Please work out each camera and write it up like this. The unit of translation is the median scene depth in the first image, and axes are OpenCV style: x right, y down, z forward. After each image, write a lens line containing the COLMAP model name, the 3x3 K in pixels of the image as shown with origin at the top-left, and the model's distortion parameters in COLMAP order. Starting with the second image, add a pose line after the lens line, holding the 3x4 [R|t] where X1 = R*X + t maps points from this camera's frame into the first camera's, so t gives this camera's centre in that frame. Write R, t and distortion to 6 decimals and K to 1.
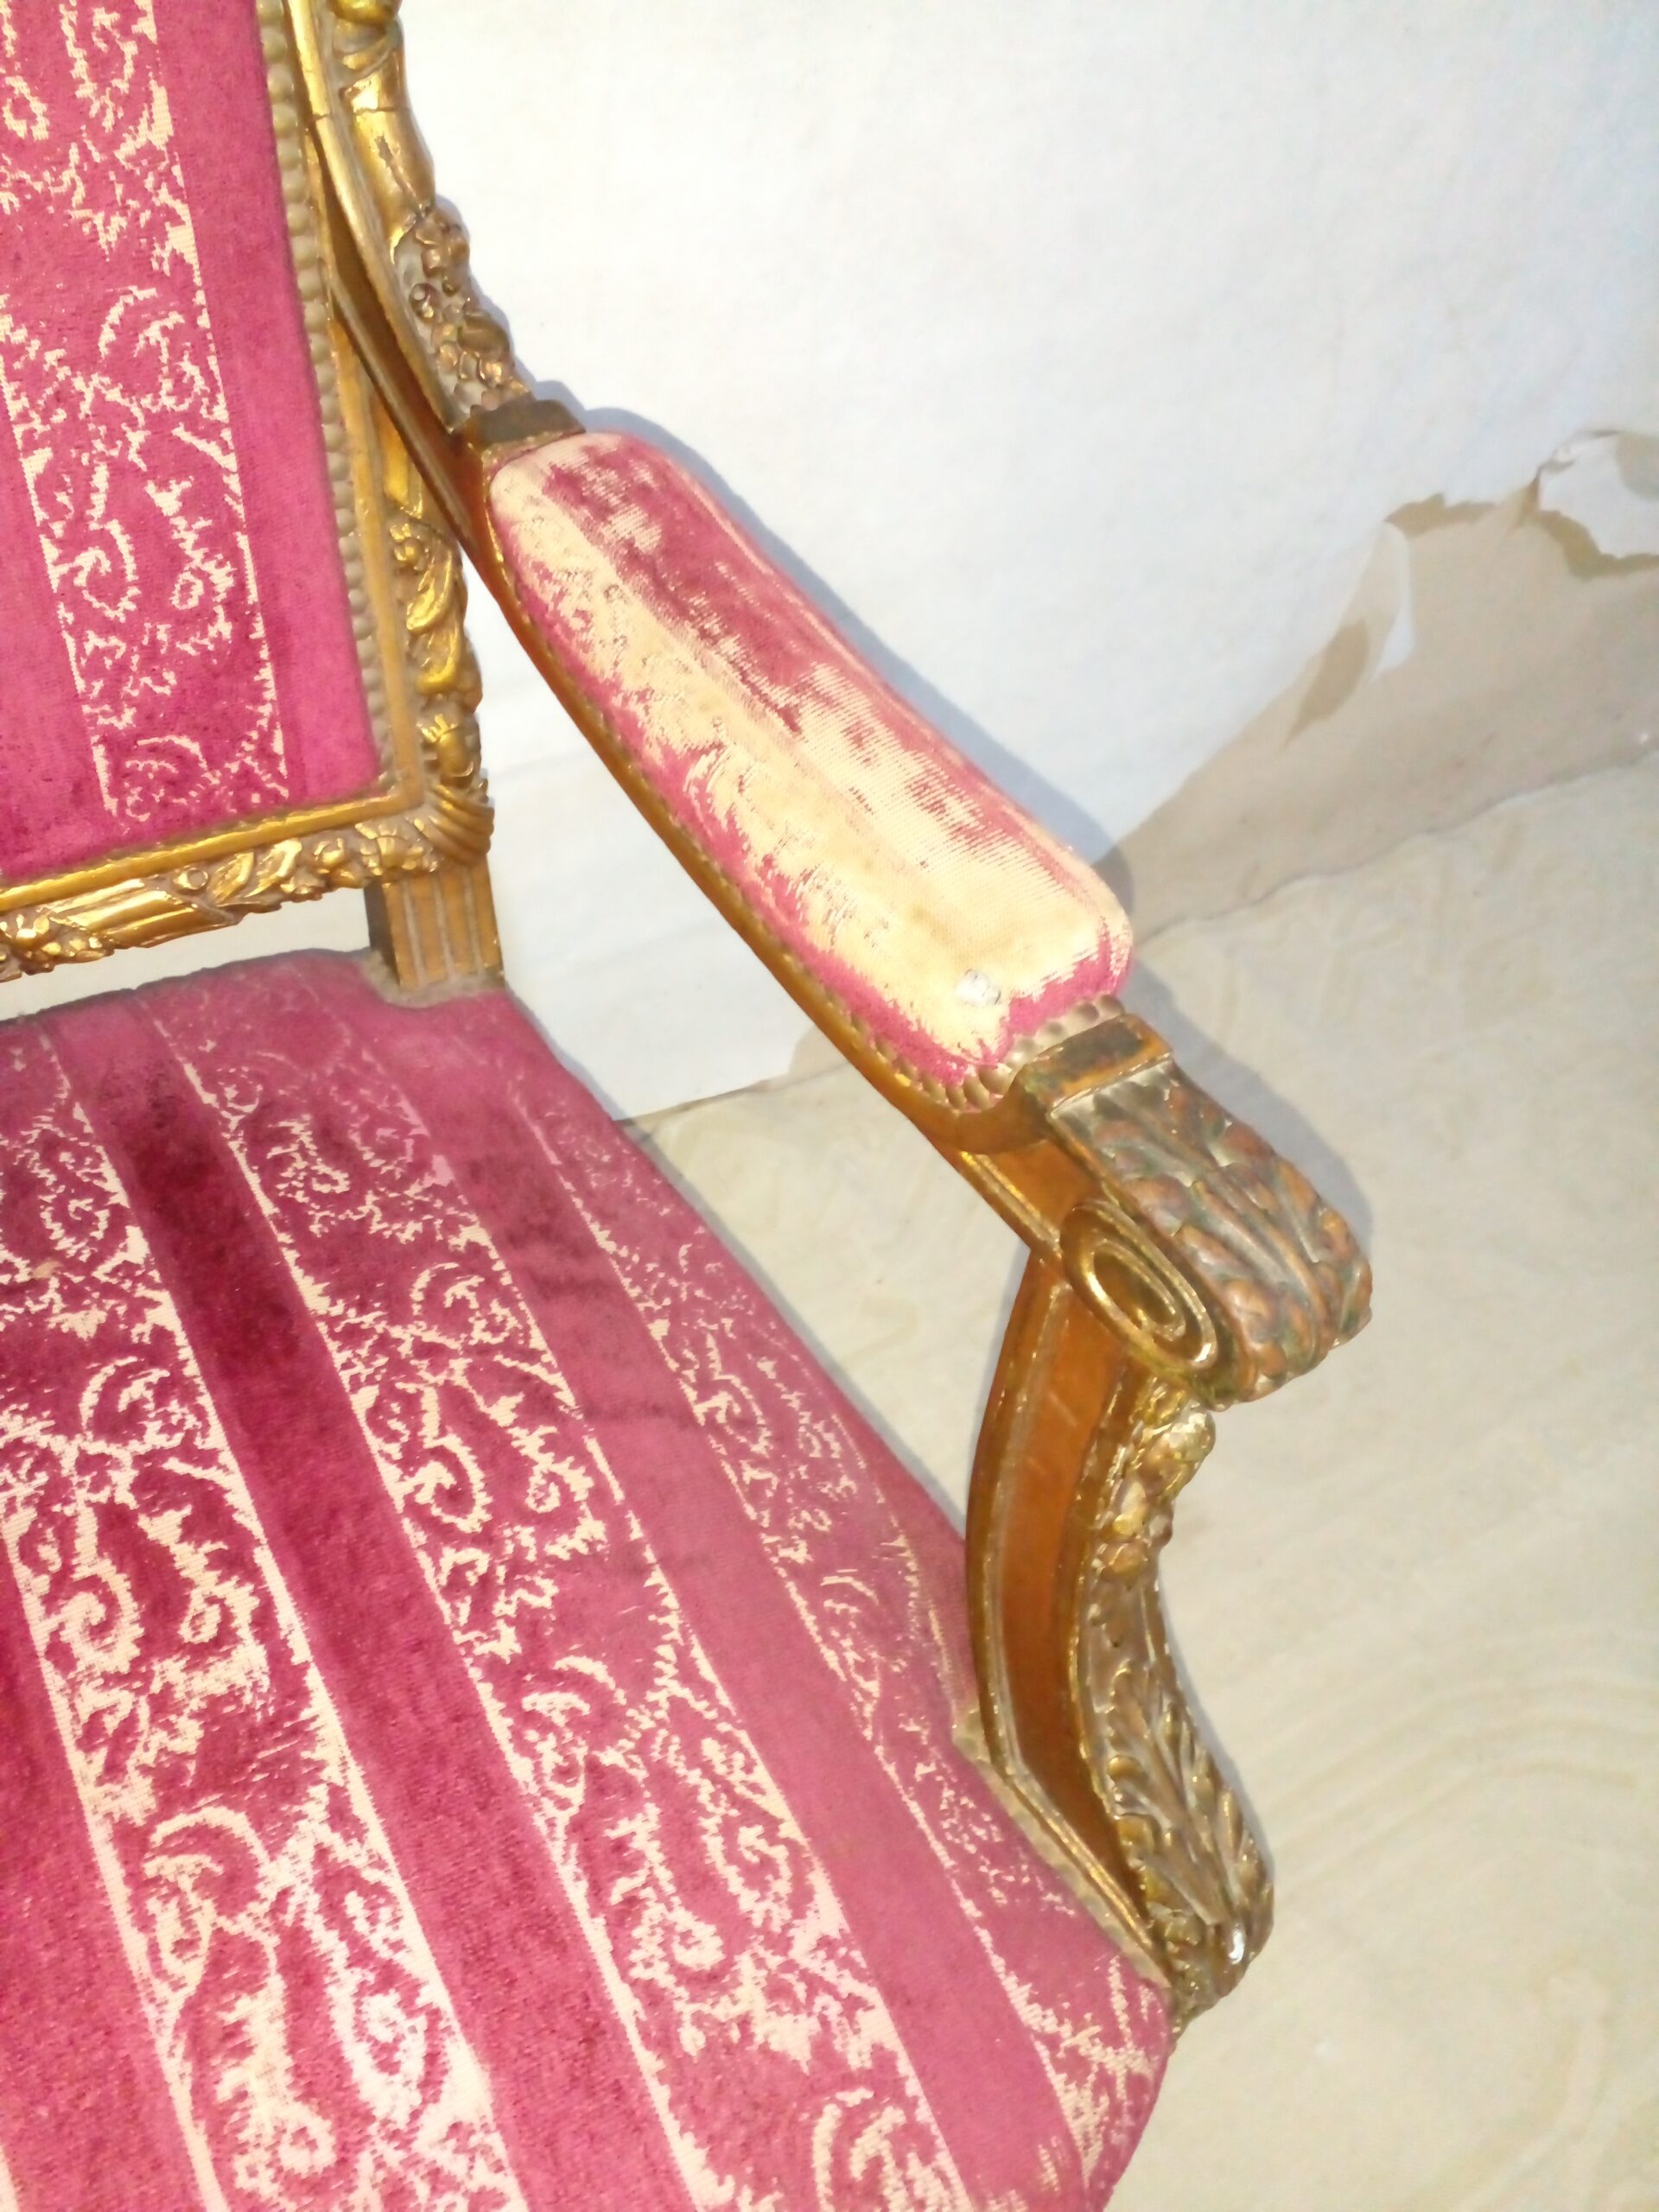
lens RADIAL K [[1756.3, 0, 794.4], [0, 1756.3, 1081.4], [0, 0, 1]] dist [0.061273, -0.098506]
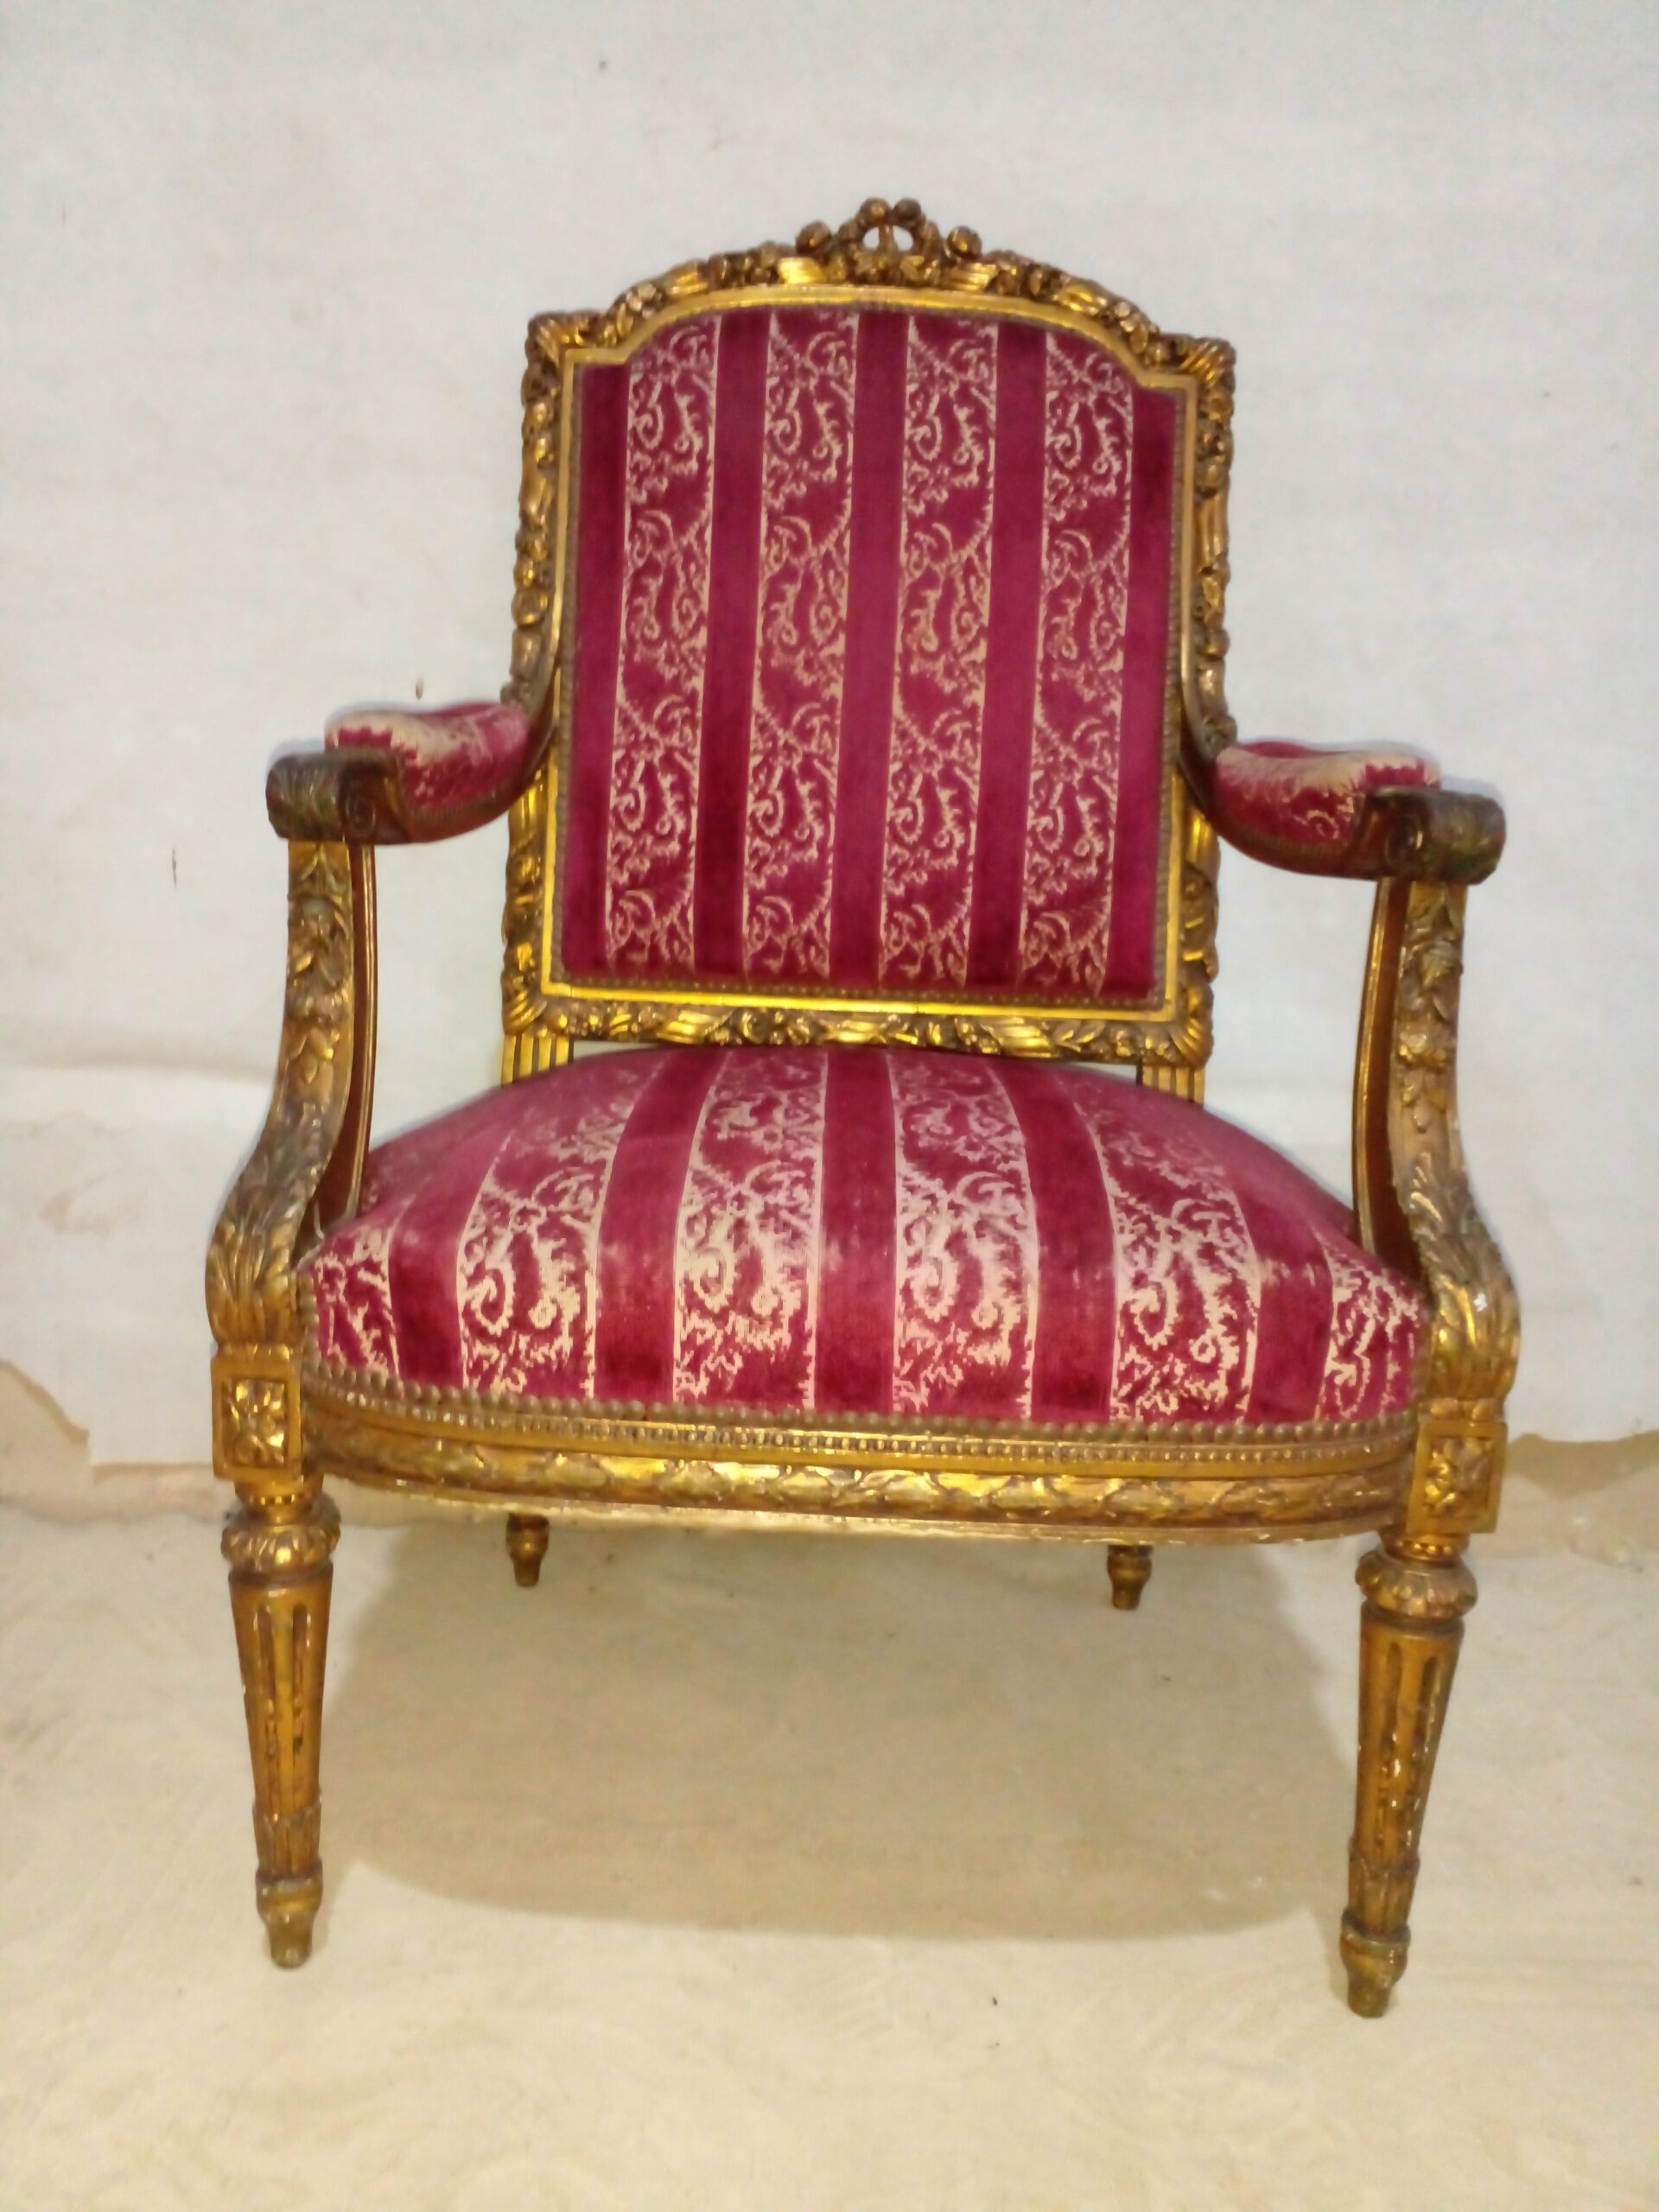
lens RADIAL K [[1751.2, 0, 781.7], [0, 1751.2, 1081.9], [0, 0, 1]] dist [0.172863, -0.385231]
pose [[0.853988, 0.005298, -0.520266, 0.566938], [-0.357188, 0.733050, -0.578839, 1.559278], [0.378314, 0.680154, 0.627908, -0.399532]]
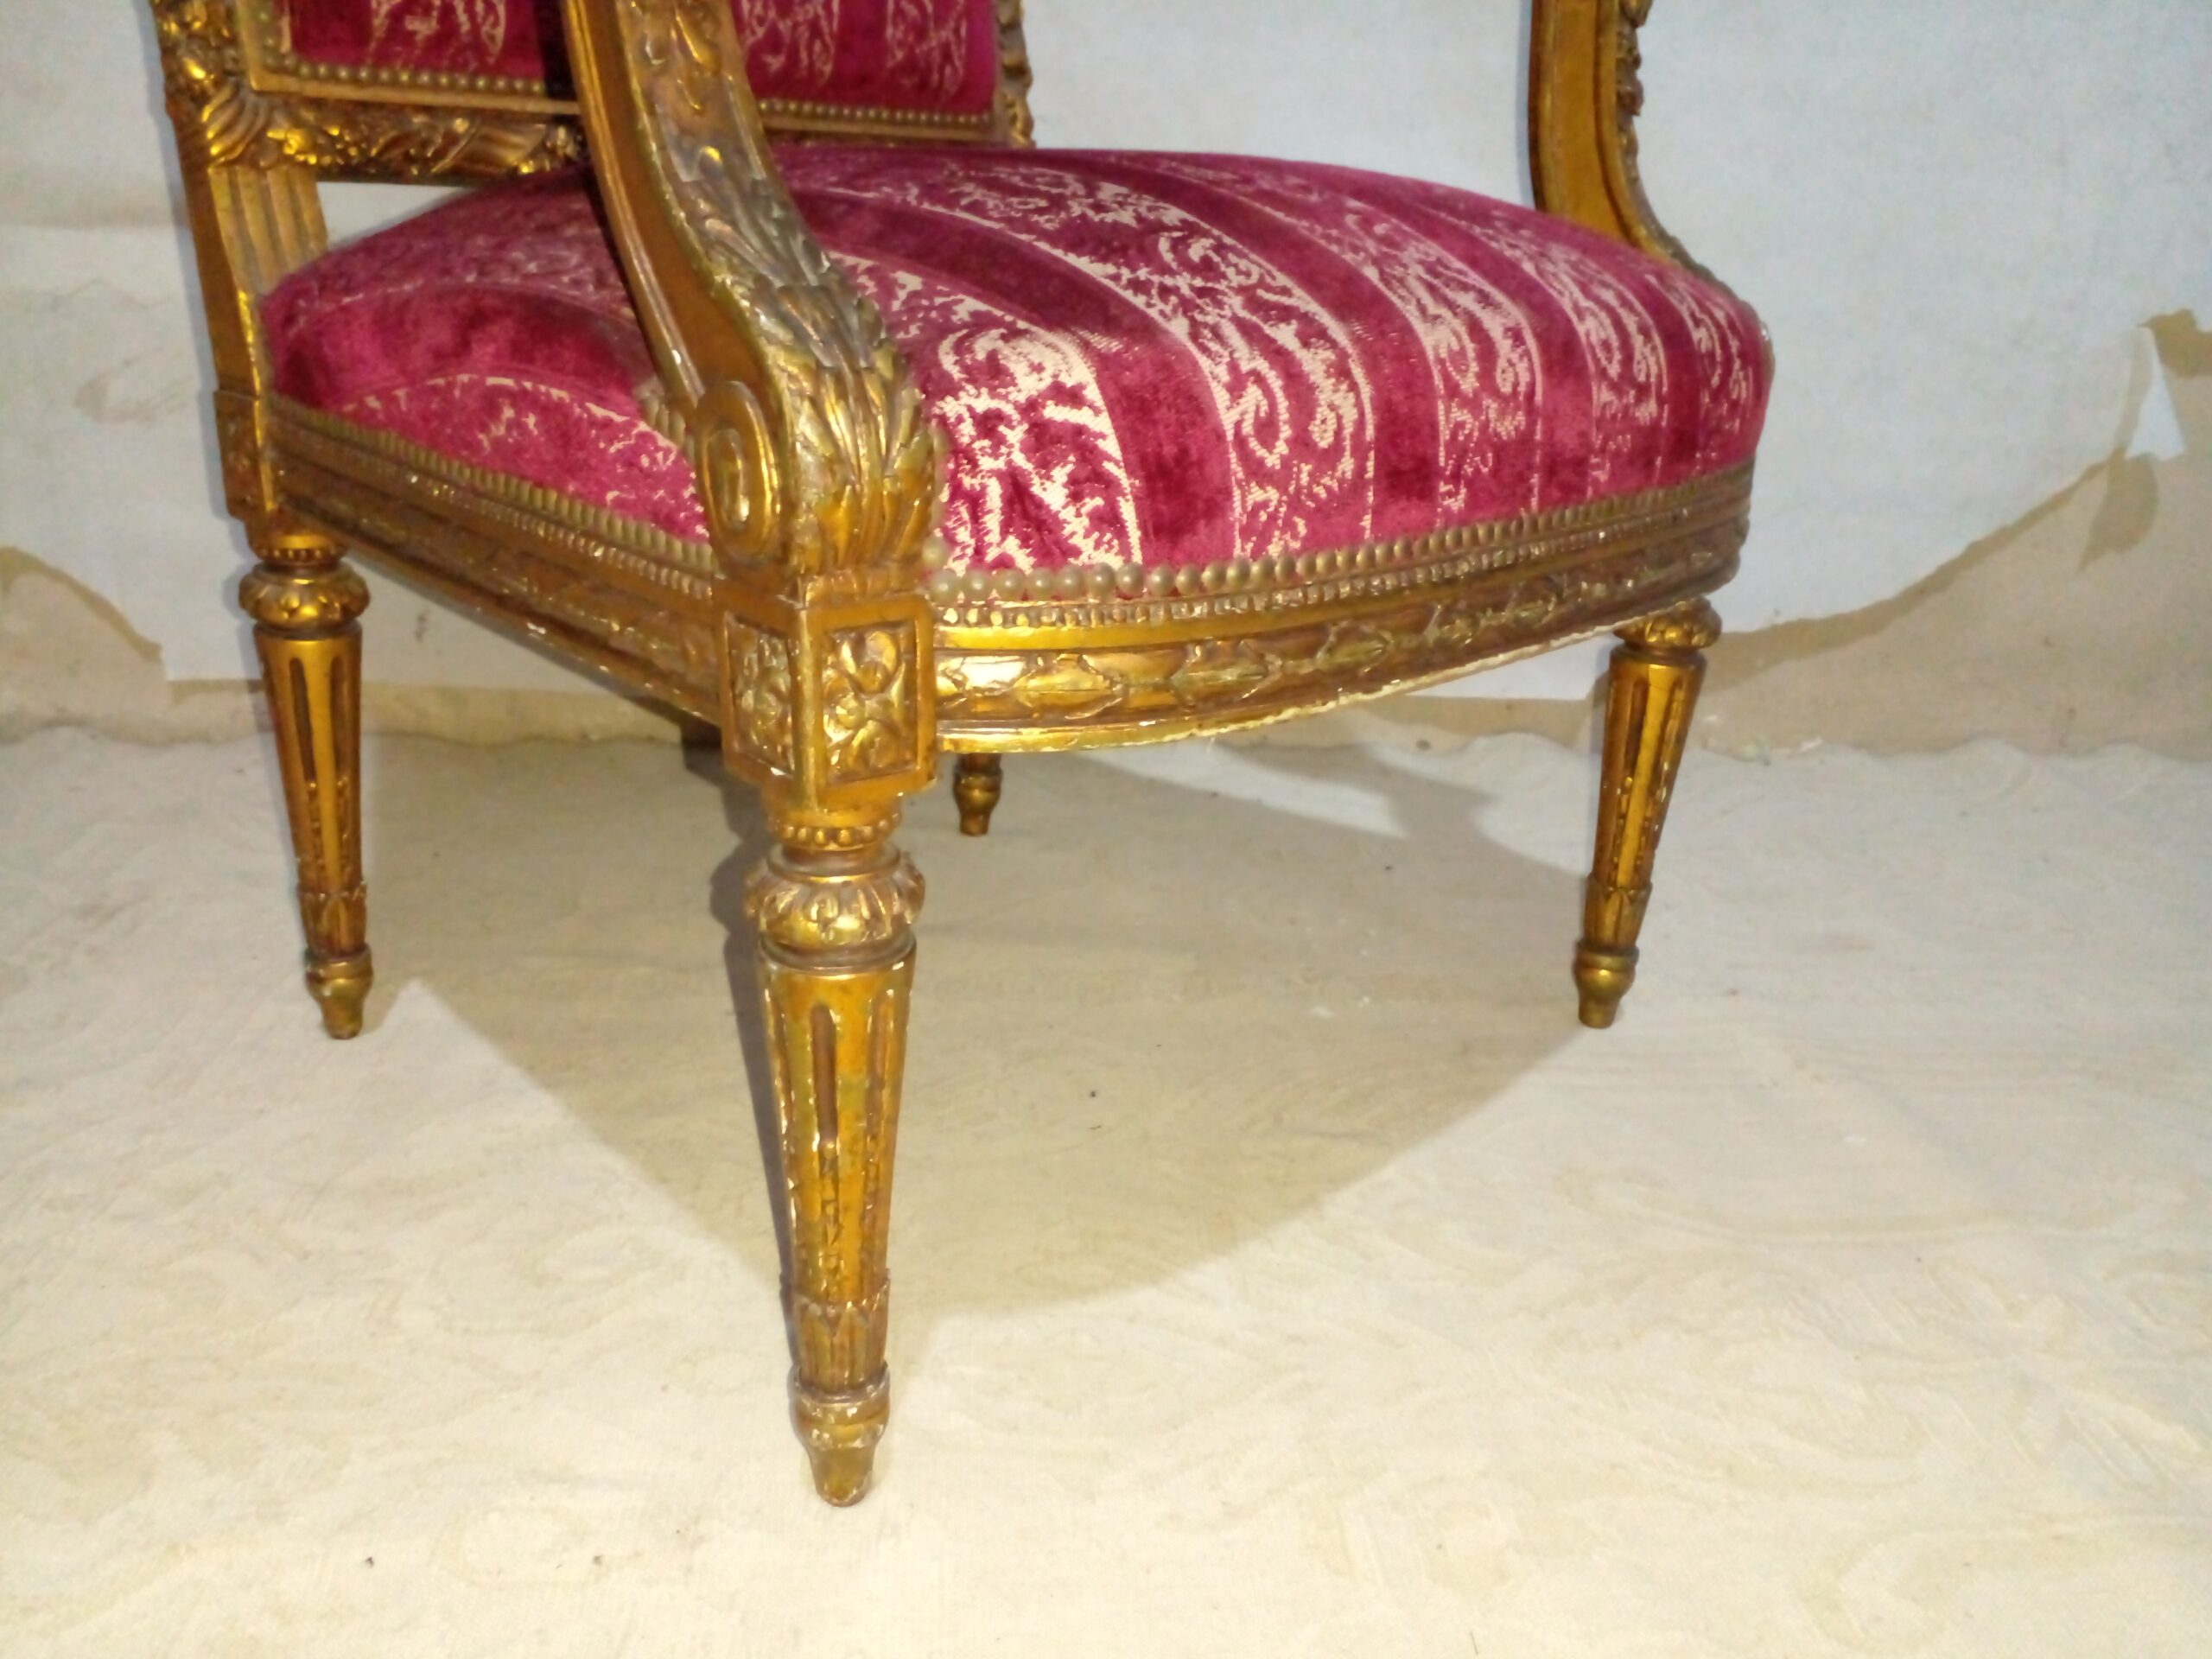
lens RADIAL K [[1756.3, 0, 1079.1], [0, 1756.3, 888.6], [0, 0, 1]] dist [0.061273, -0.098506]
pose [[0.952261, -0.170978, 0.252916, -0.929071], [0.265115, 0.873923, -0.407398, 1.525139], [-0.151373, 0.455001, 0.877531, -0.145264]]
